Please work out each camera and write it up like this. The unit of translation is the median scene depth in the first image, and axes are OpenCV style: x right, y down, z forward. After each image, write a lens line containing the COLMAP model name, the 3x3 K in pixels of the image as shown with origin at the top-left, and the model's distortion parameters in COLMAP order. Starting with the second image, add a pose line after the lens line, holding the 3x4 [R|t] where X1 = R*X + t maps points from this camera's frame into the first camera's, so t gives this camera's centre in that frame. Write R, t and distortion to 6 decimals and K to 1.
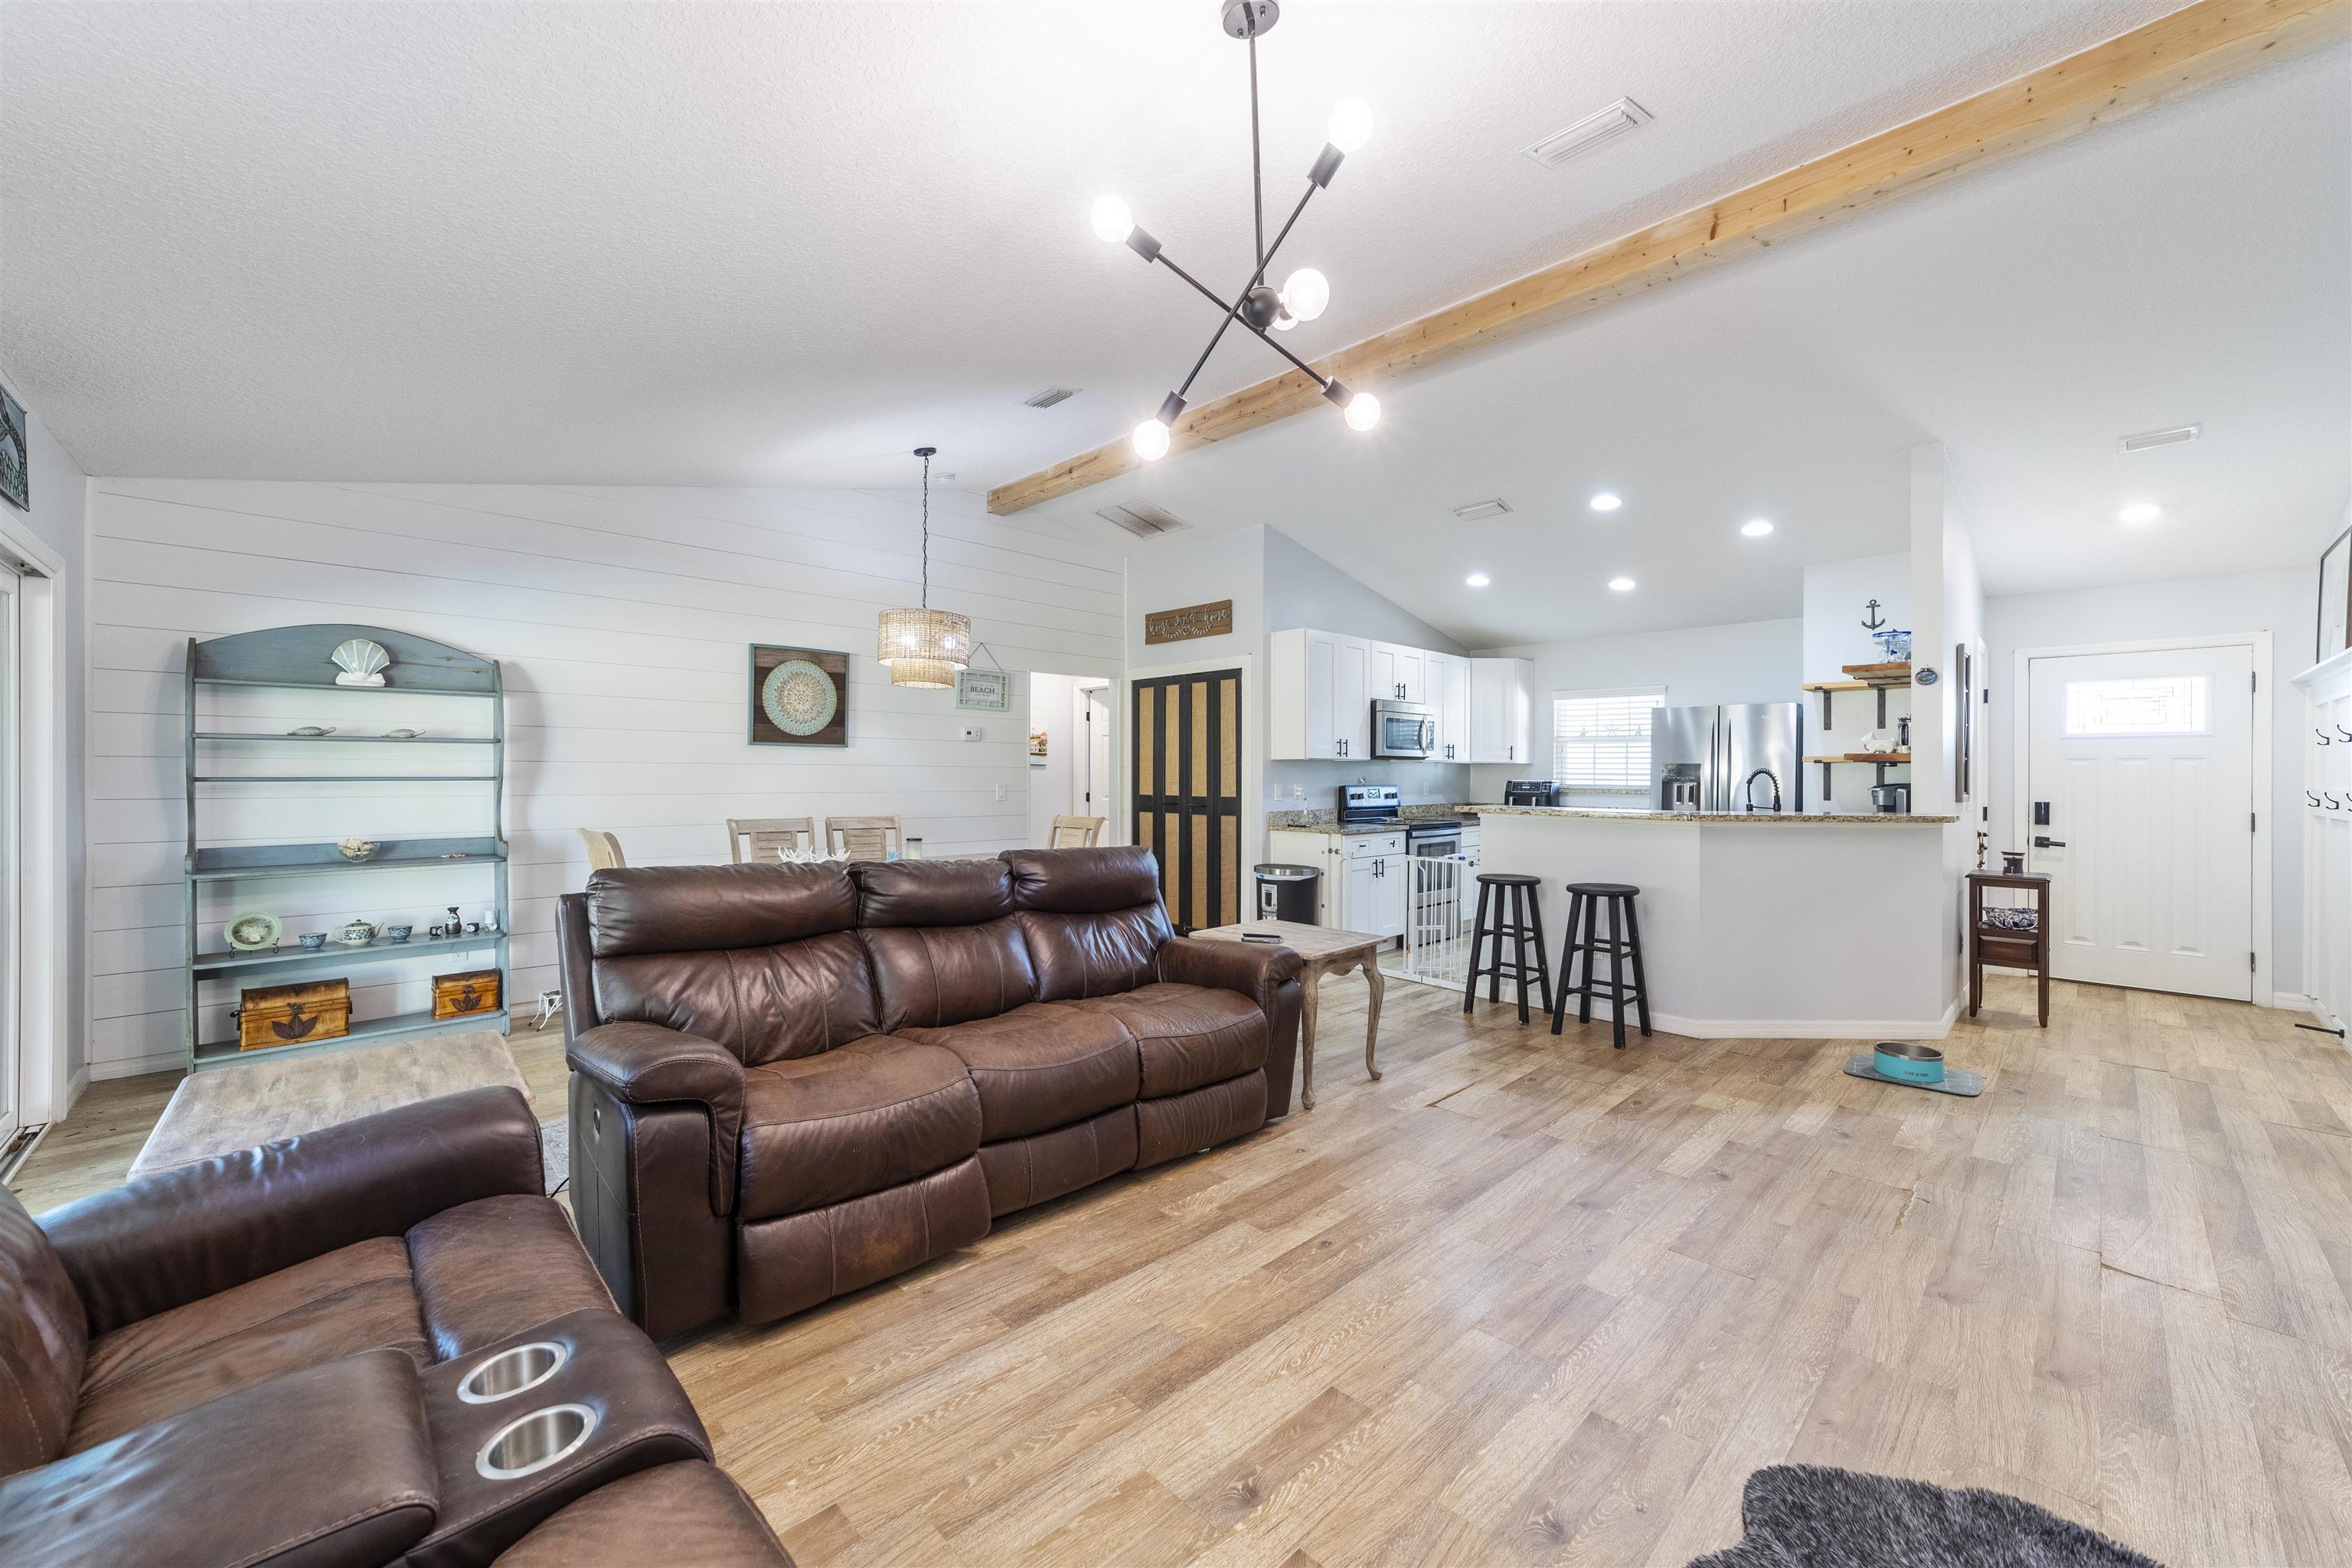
lens RADIAL K [[884.3, 0, 1184.0], [0, 884.3, 777.0], [0, 0, 1]] dist [-0.016604, 0.007963]
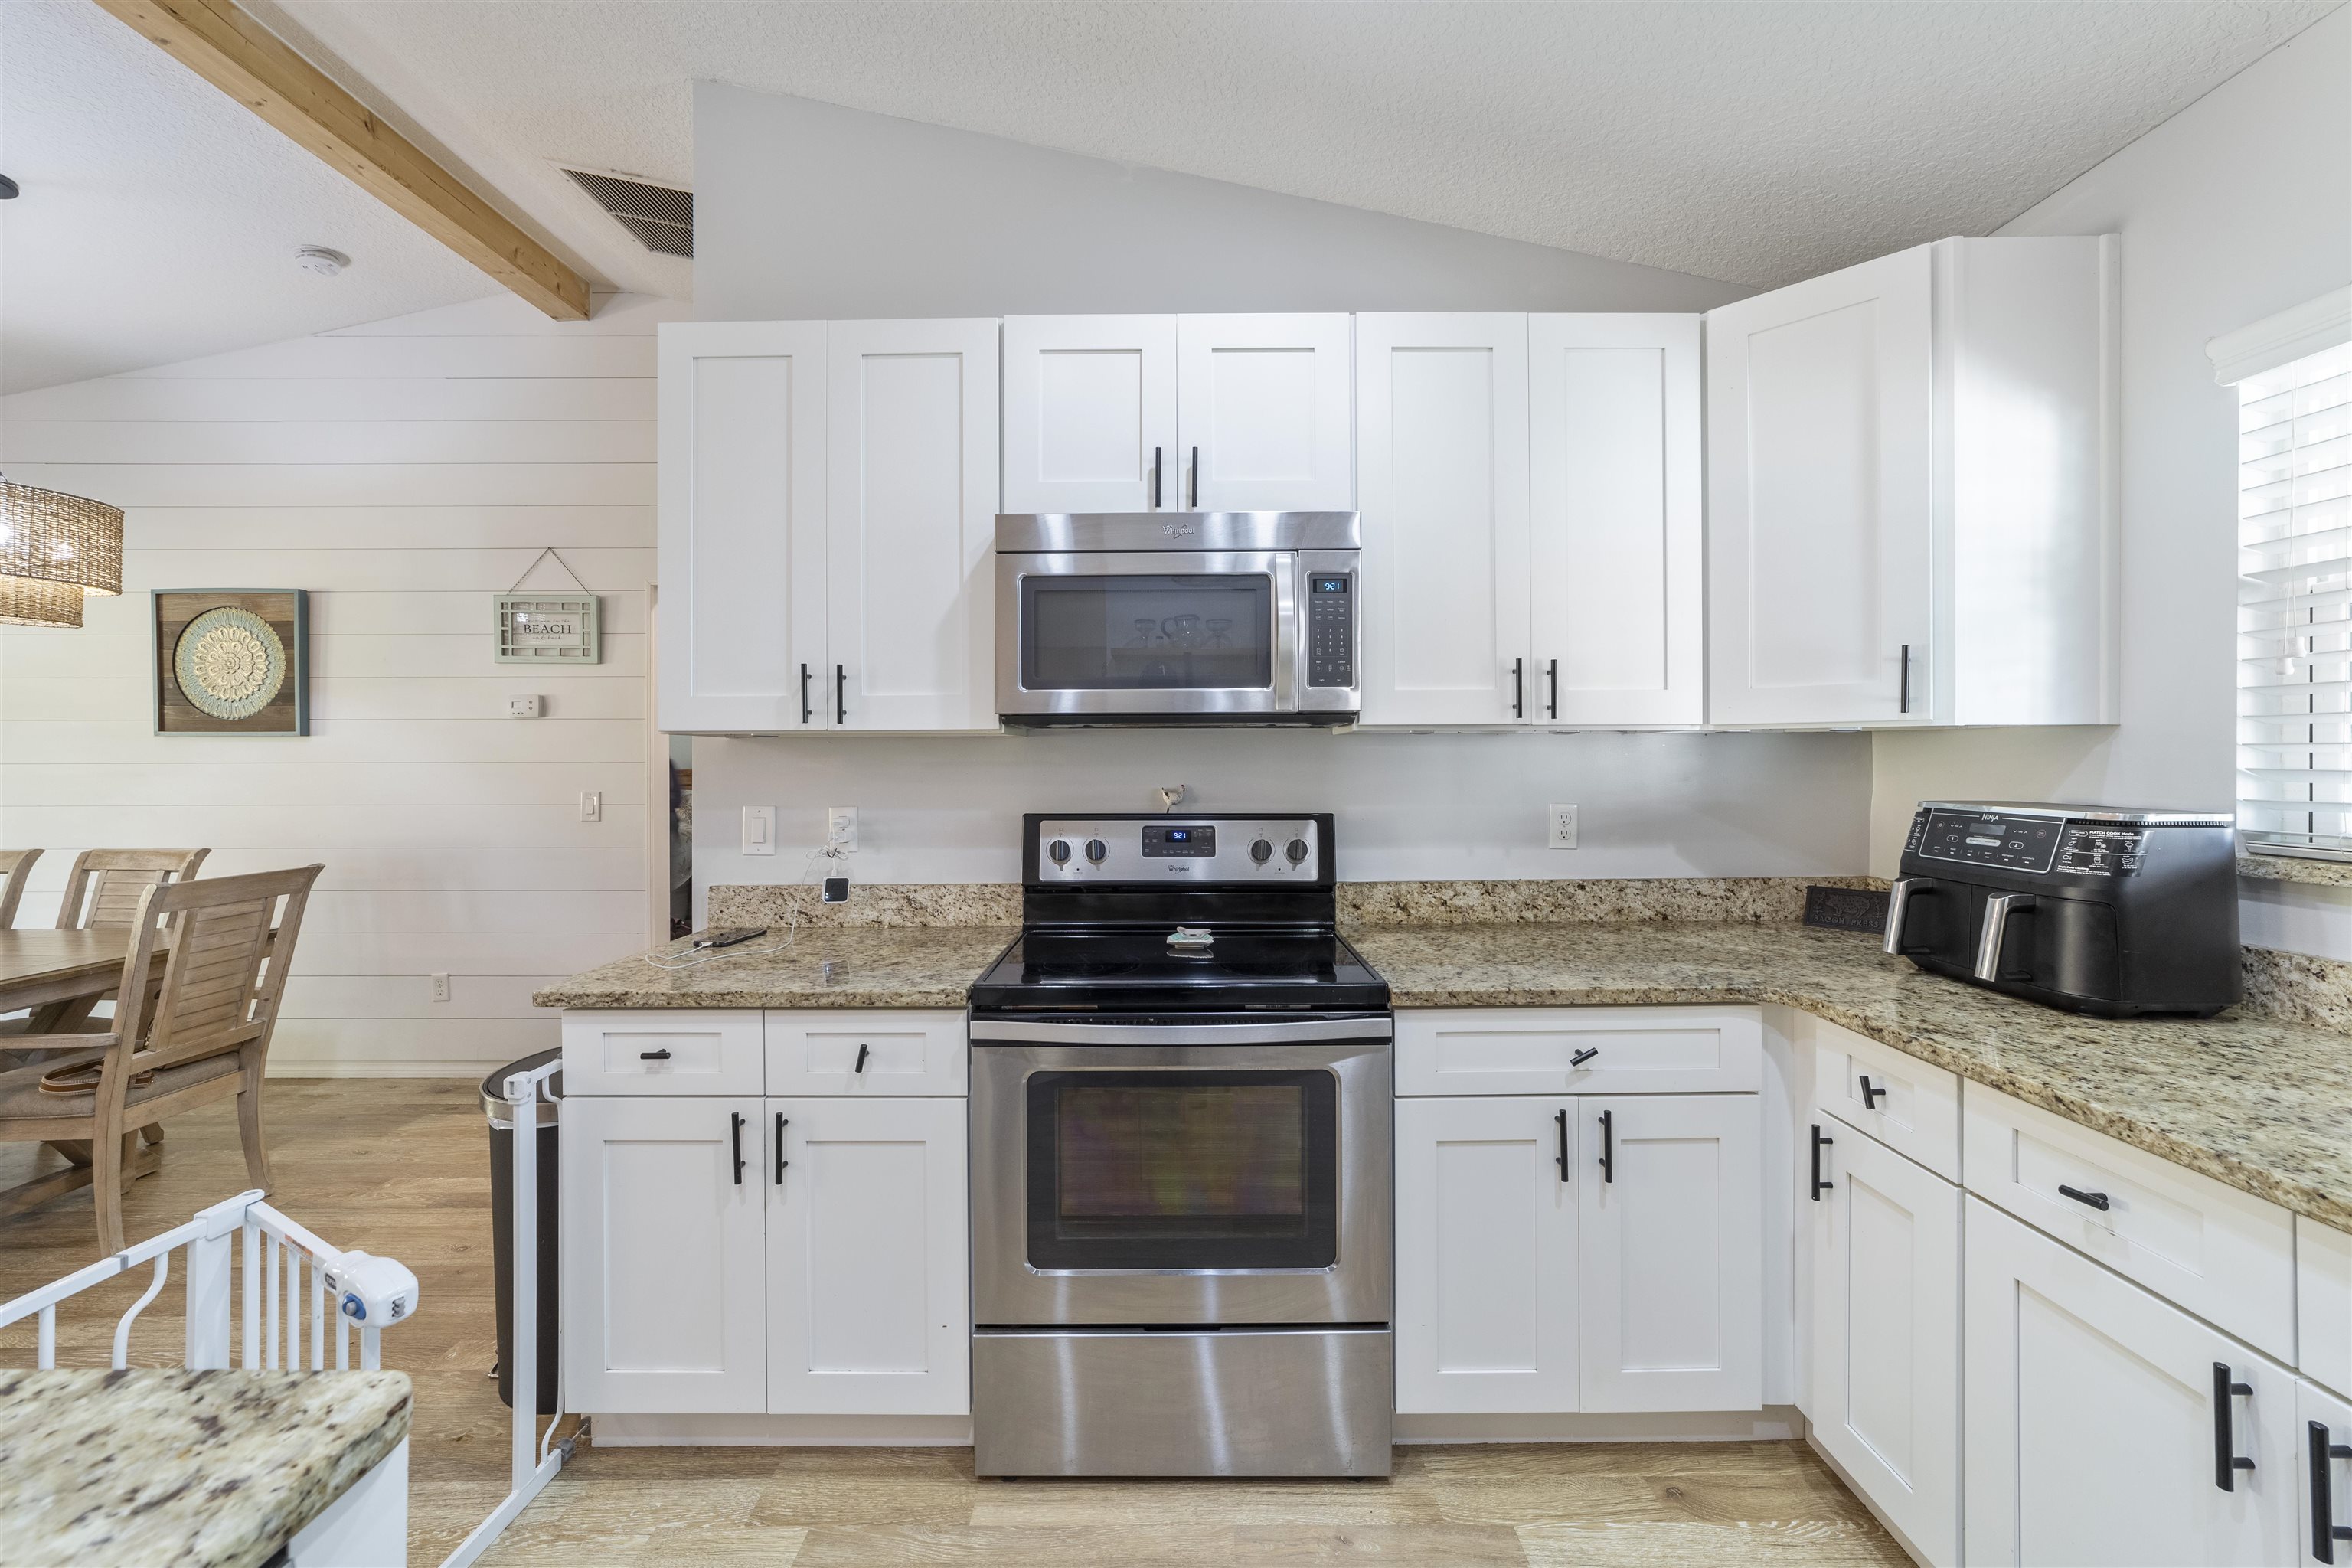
lens RADIAL K [[884.3, 0, 1184.0], [0, 884.3, 777.0], [0, 0, 1]] dist [-0.016604, 0.007963]
pose [[0.722597, 0.009560, -0.691203, 0.489970], [0.003696, 0.999837, 0.017693, -0.010613], [0.691260, -0.015340, 0.722444, 0.897166]]
